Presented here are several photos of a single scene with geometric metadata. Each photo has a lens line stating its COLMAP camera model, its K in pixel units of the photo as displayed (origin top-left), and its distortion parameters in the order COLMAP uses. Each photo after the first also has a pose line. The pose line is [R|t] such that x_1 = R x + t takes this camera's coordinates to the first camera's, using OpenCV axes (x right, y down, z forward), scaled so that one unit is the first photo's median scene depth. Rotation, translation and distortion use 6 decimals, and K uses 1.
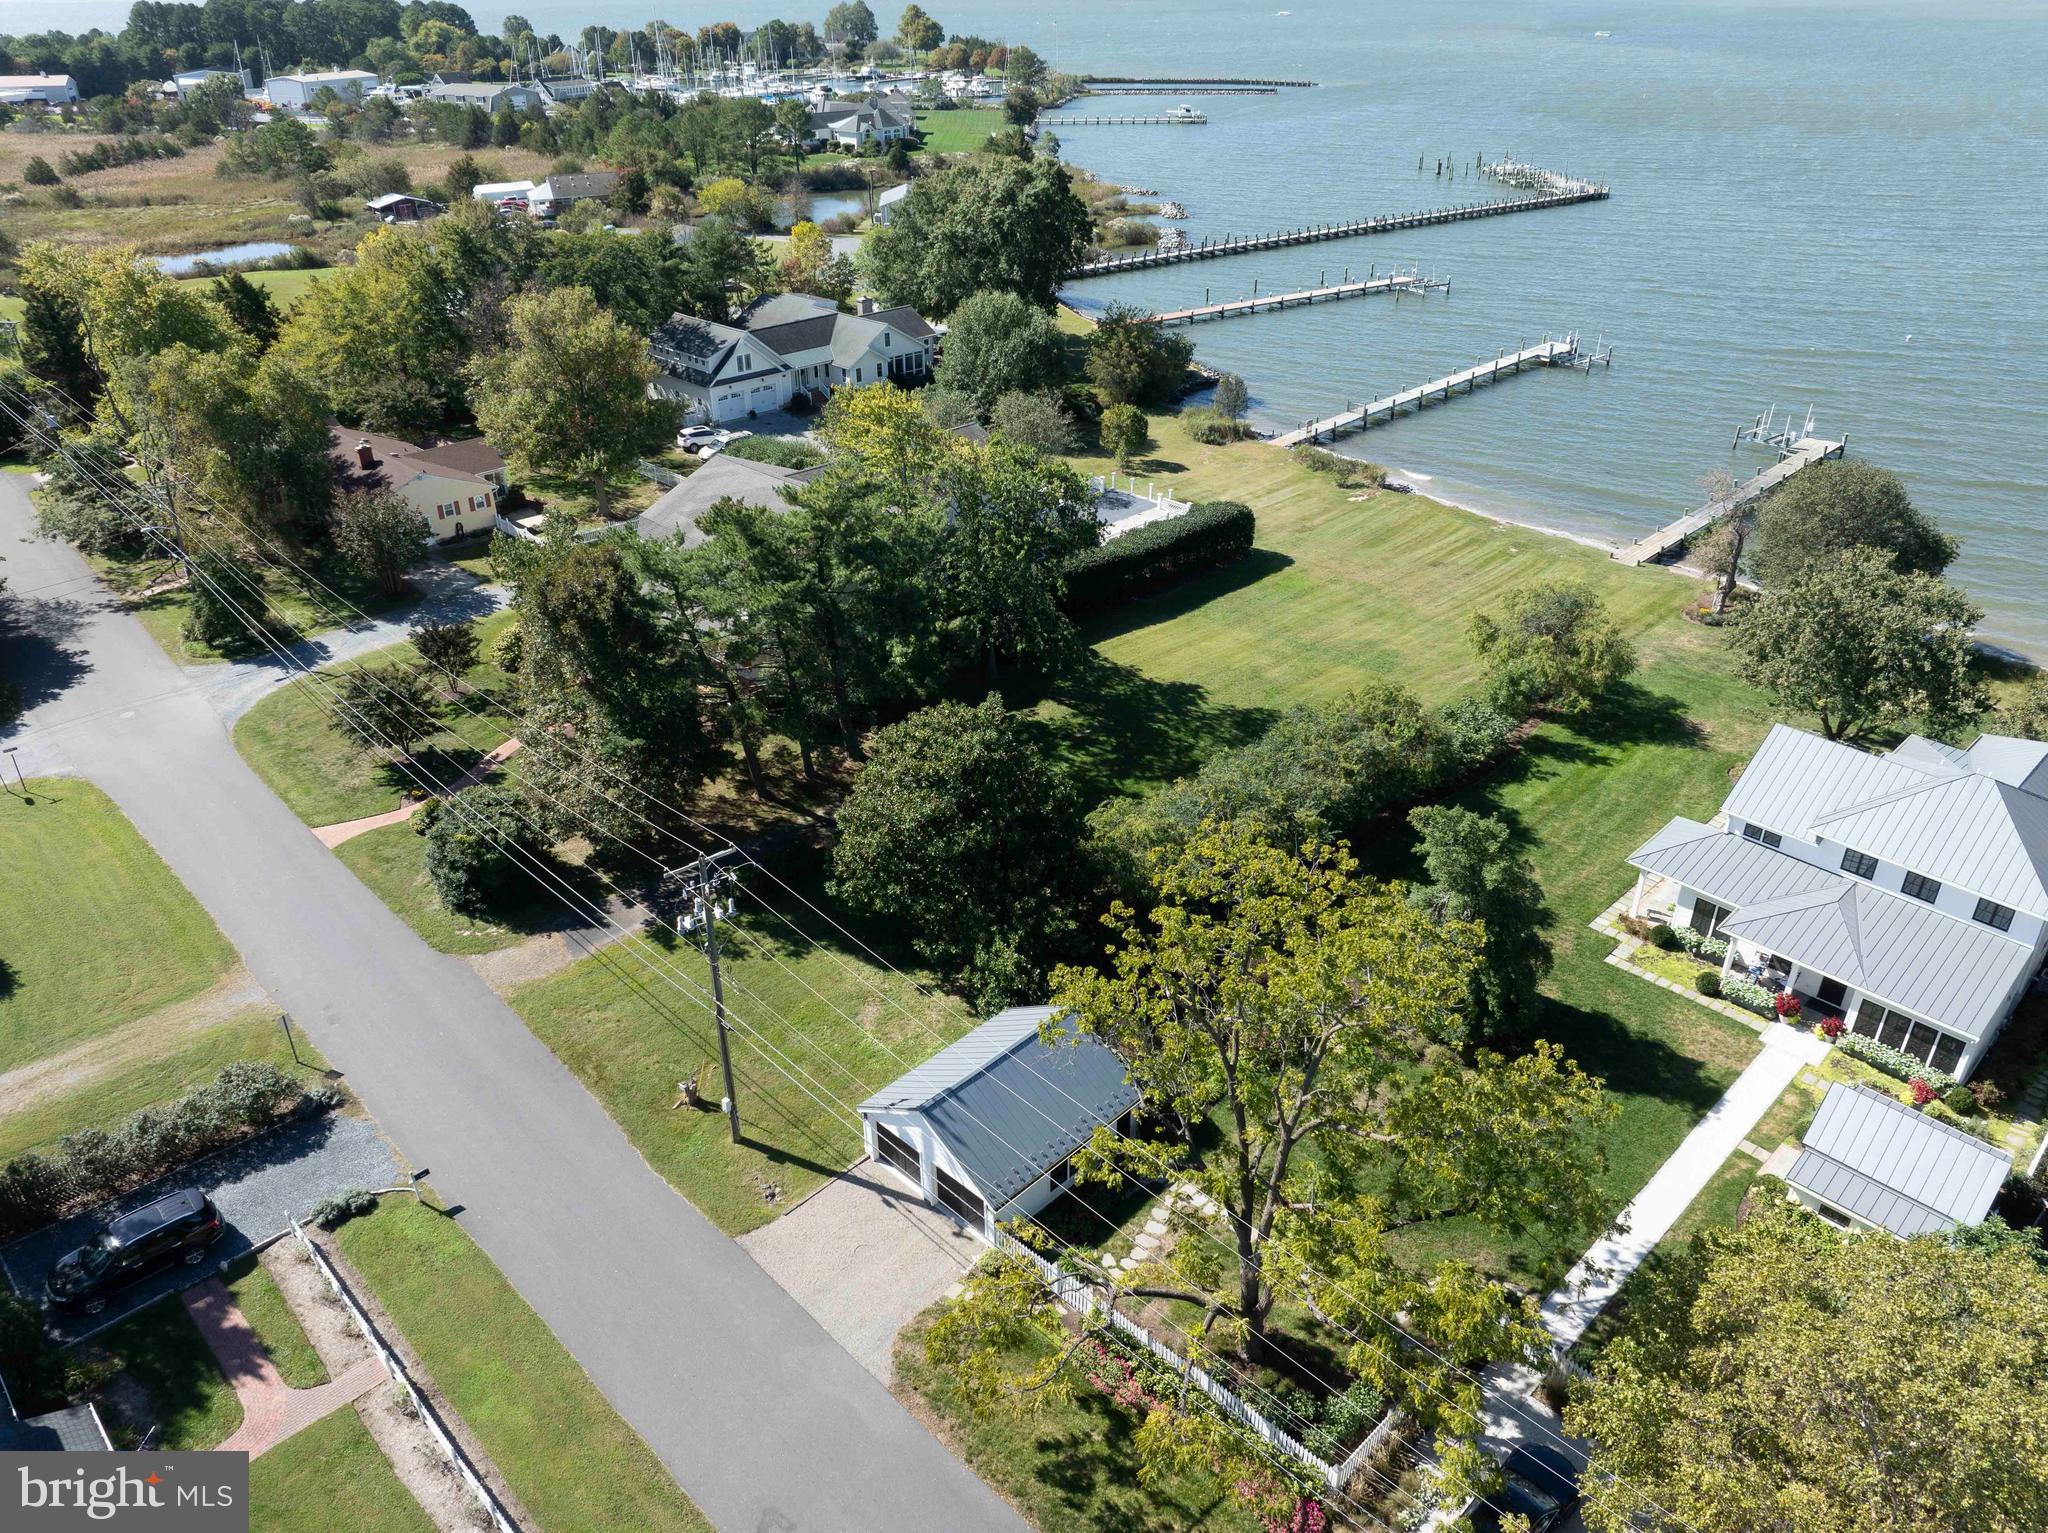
lens RADIAL K [[1421.4, 0, 1024.0], [0, 1421.4, 766.5], [0, 0, 1]] dist [-0.004397, -0.002289]
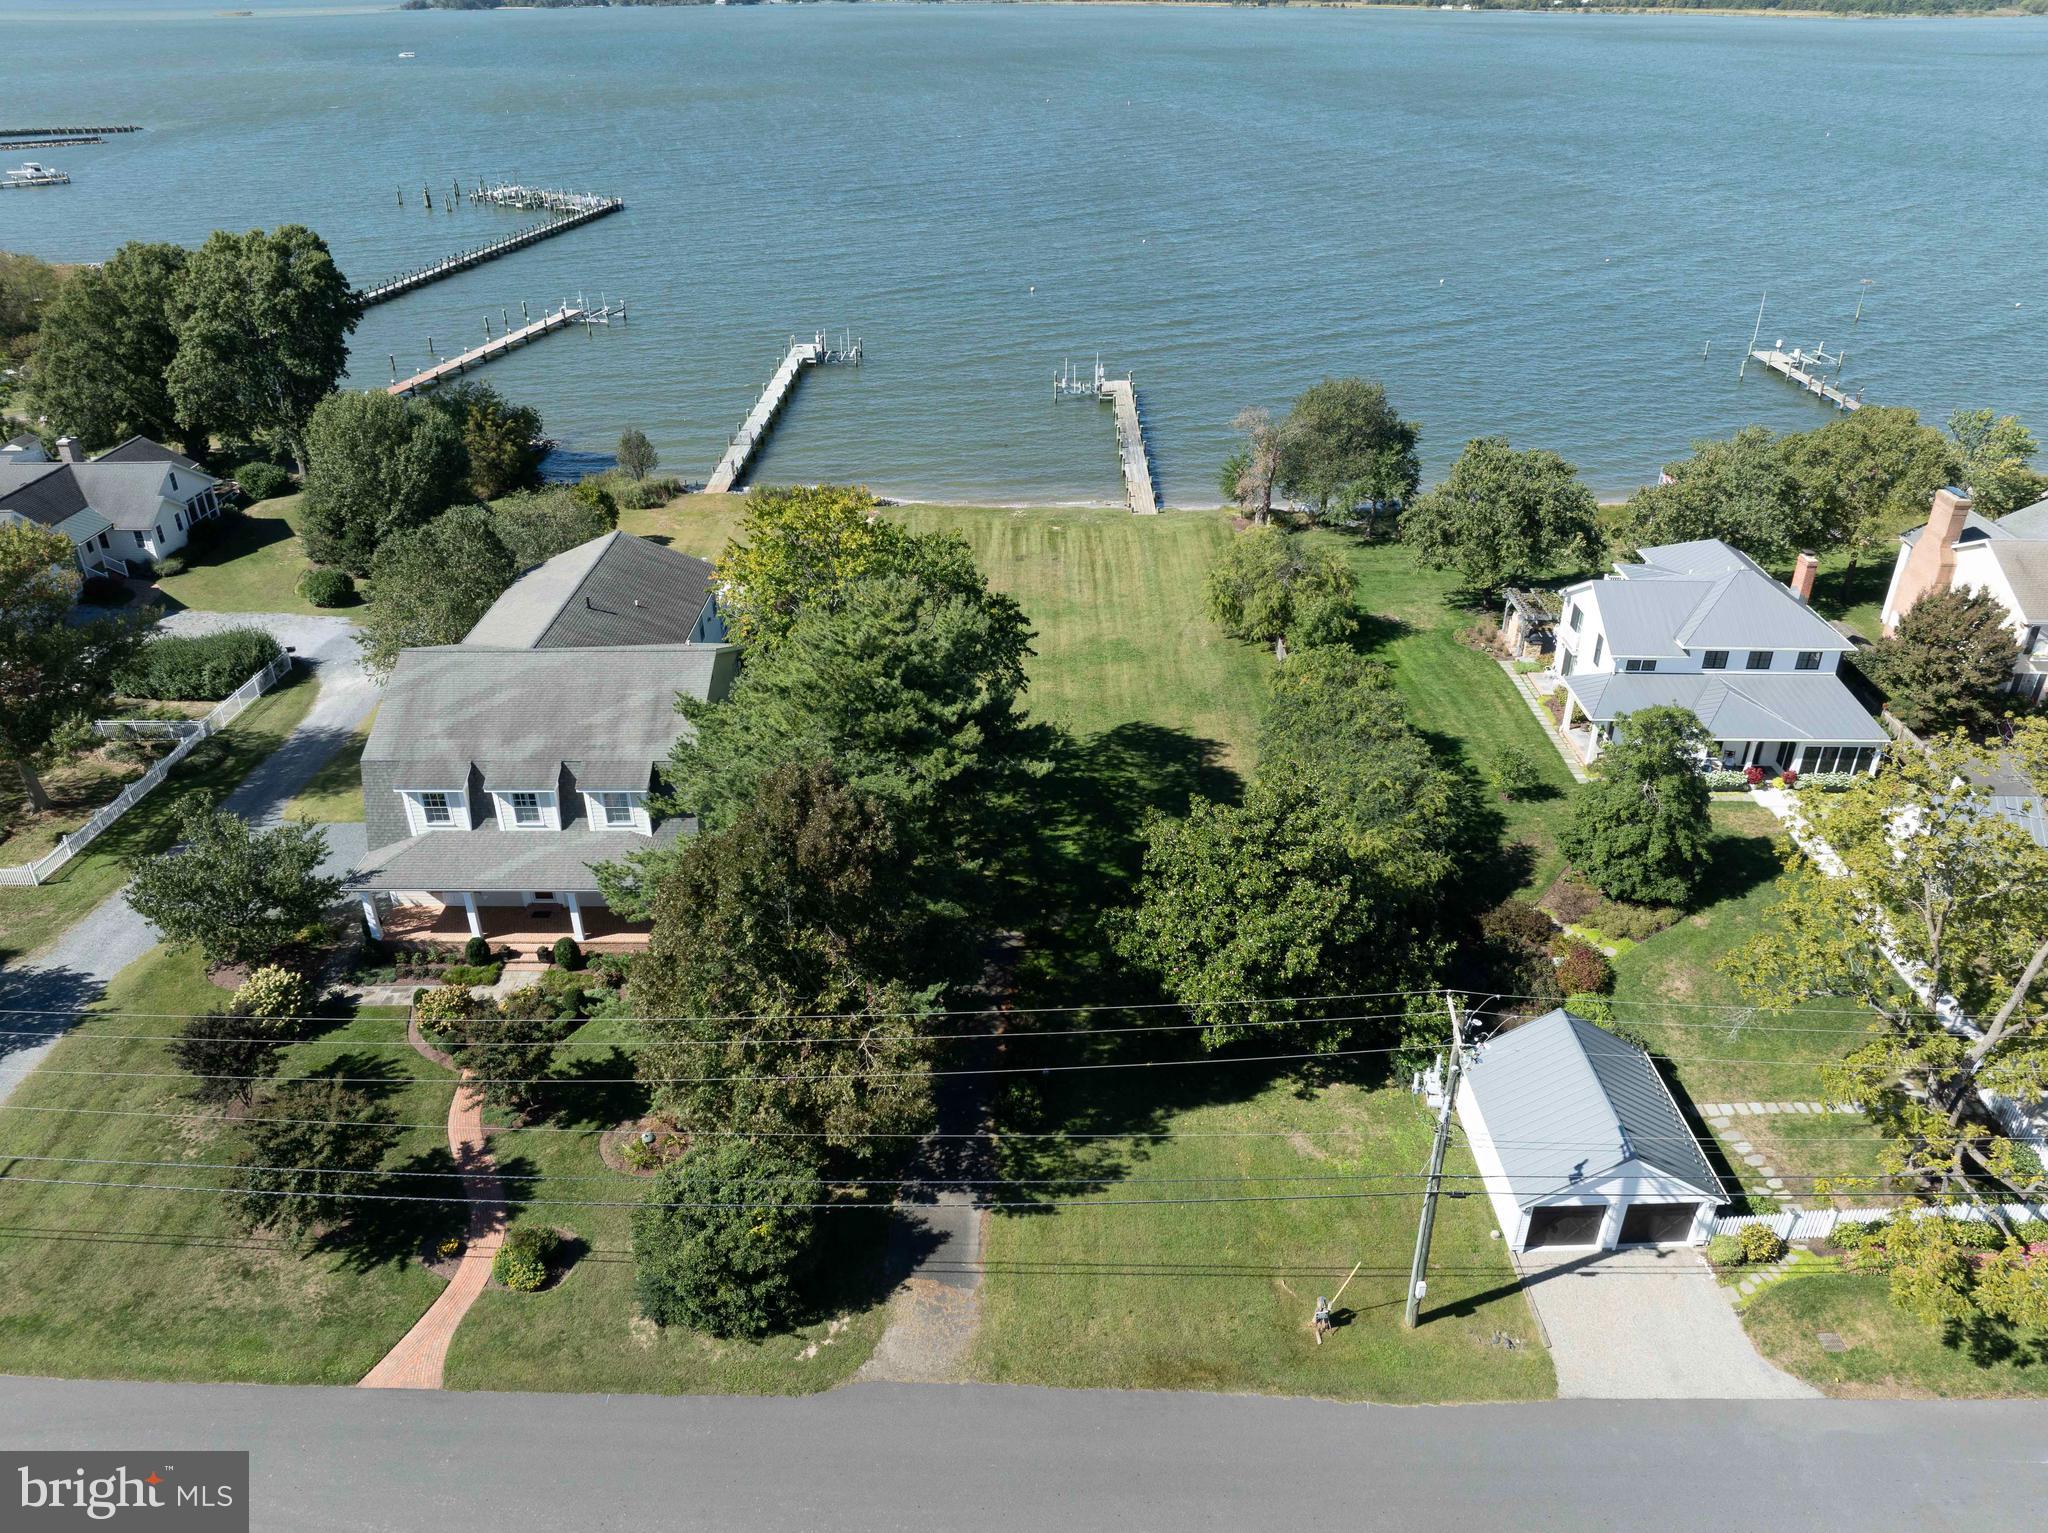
lens RADIAL K [[1452.6, 0, 1024.0], [0, 1452.6, 766.5], [0, 0, 1]] dist [-0.024488, -0.001996]
pose [[0.712039, -0.339508, 0.614601, -0.652990], [0.349637, 0.930528, 0.108959, -0.189461], [-0.608896, 0.137305, 0.781277, 0.335893]]
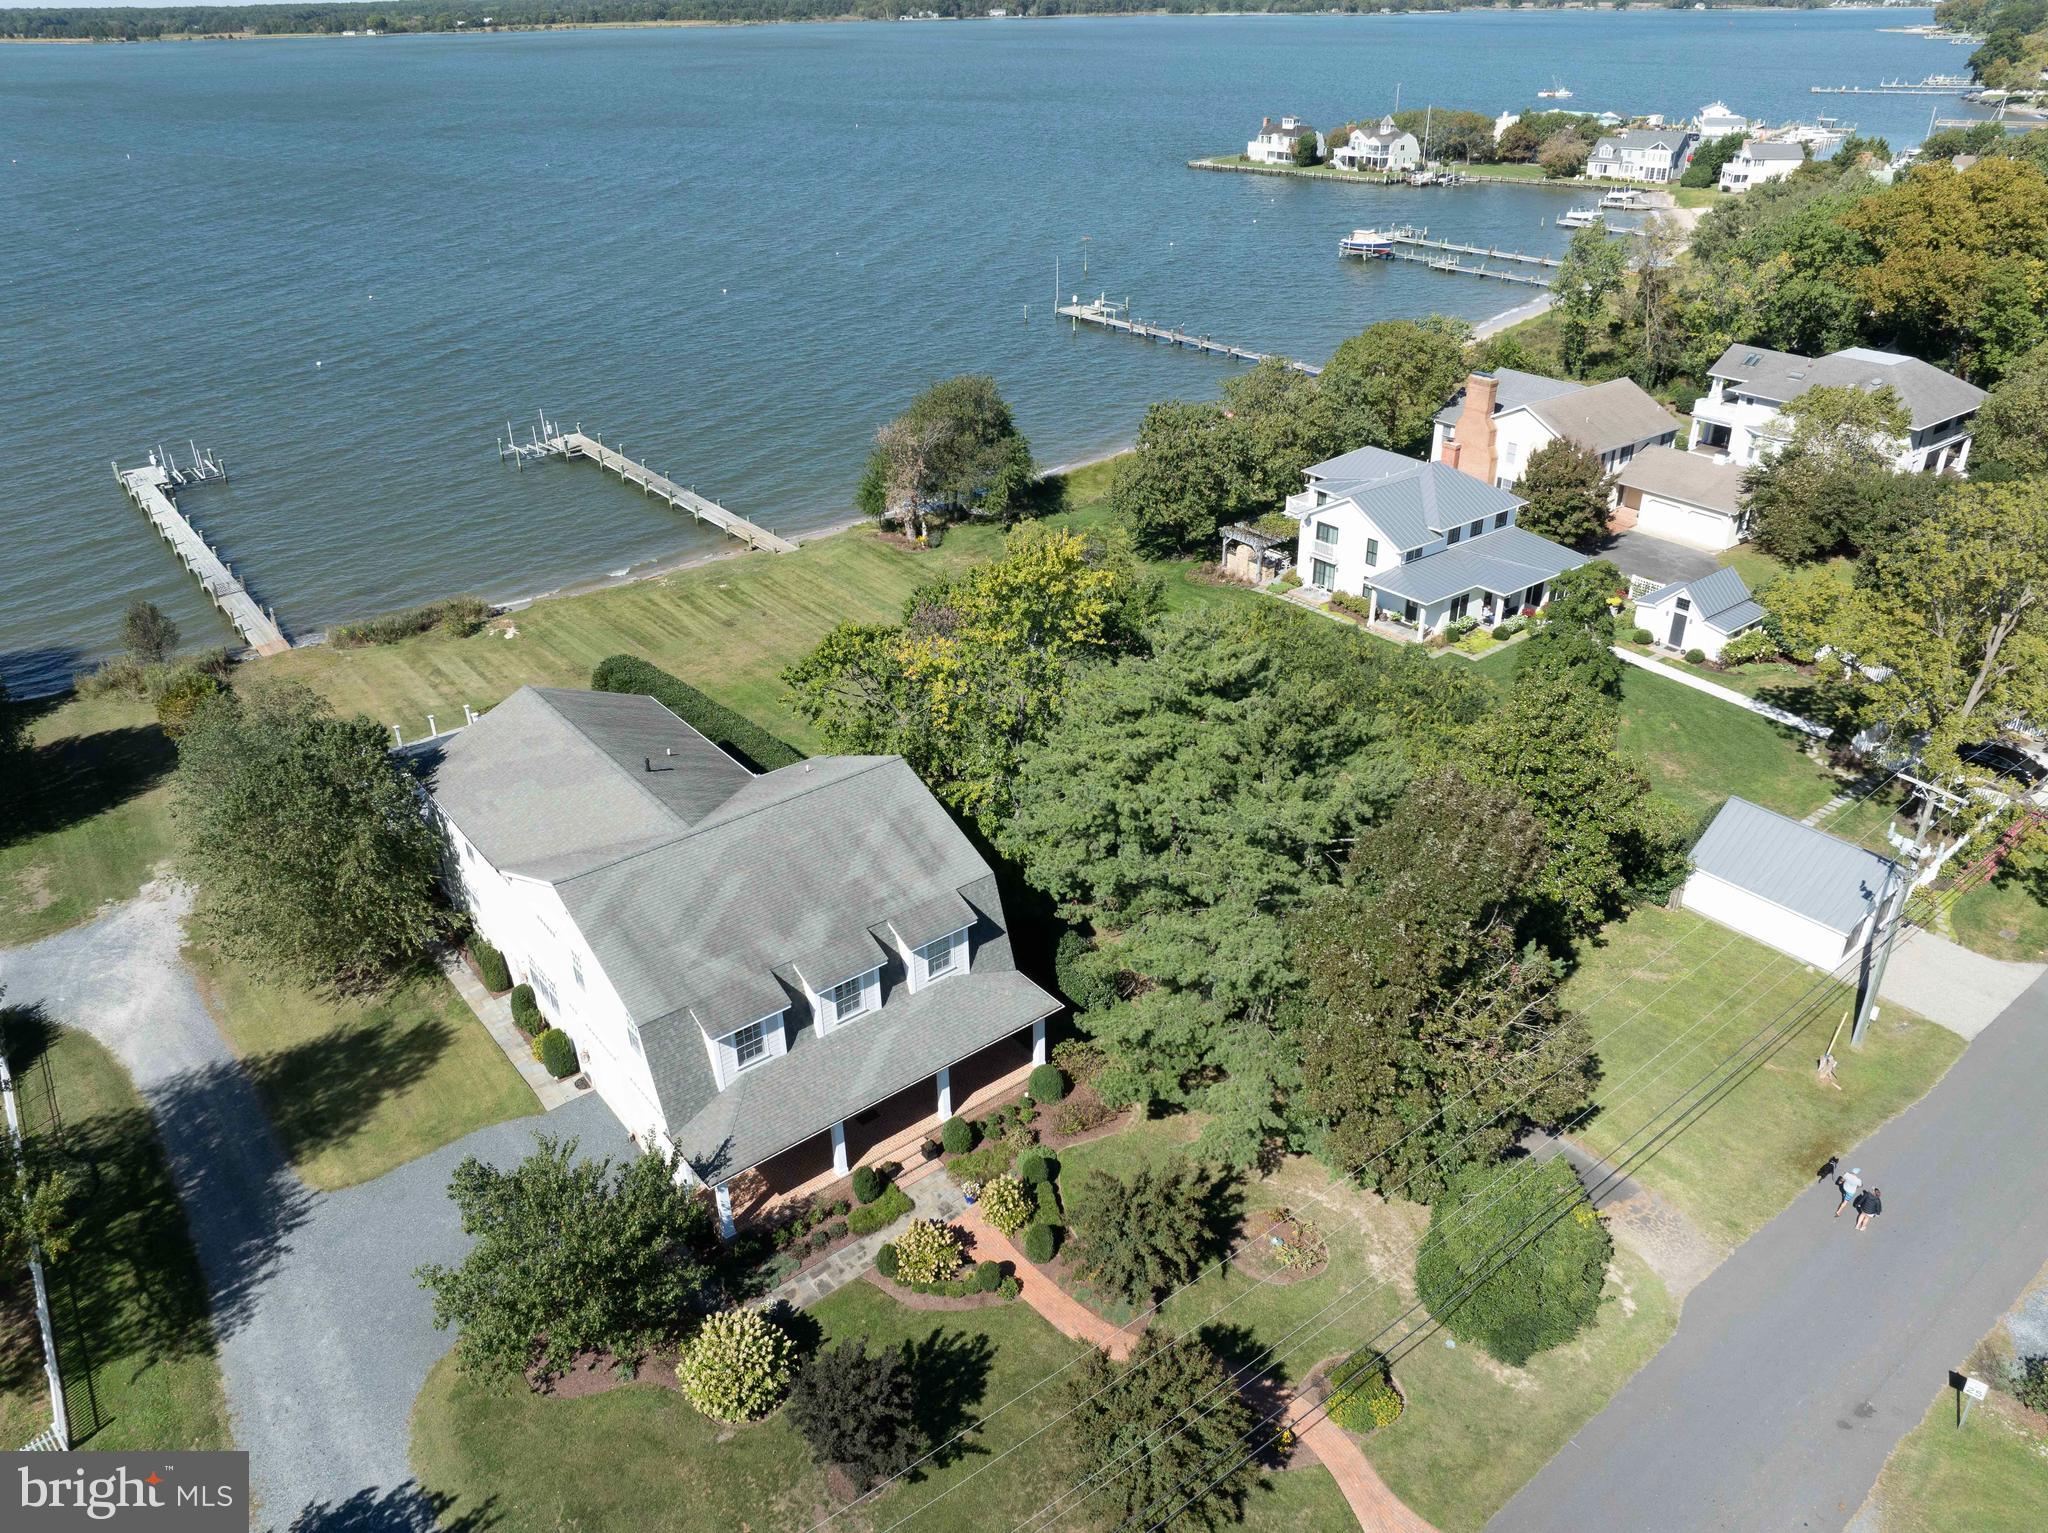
lens RADIAL K [[1456.1, 0, 1024.0], [0, 1456.1, 766.5], [0, 0, 1]] dist [-0.033060, -0.001690]
pose [[0.114256, -0.475678, 0.872167, -0.933909], [0.504334, 0.784149, 0.361604, -0.517478], [-0.855916, 0.398548, 0.329495, 0.901624]]
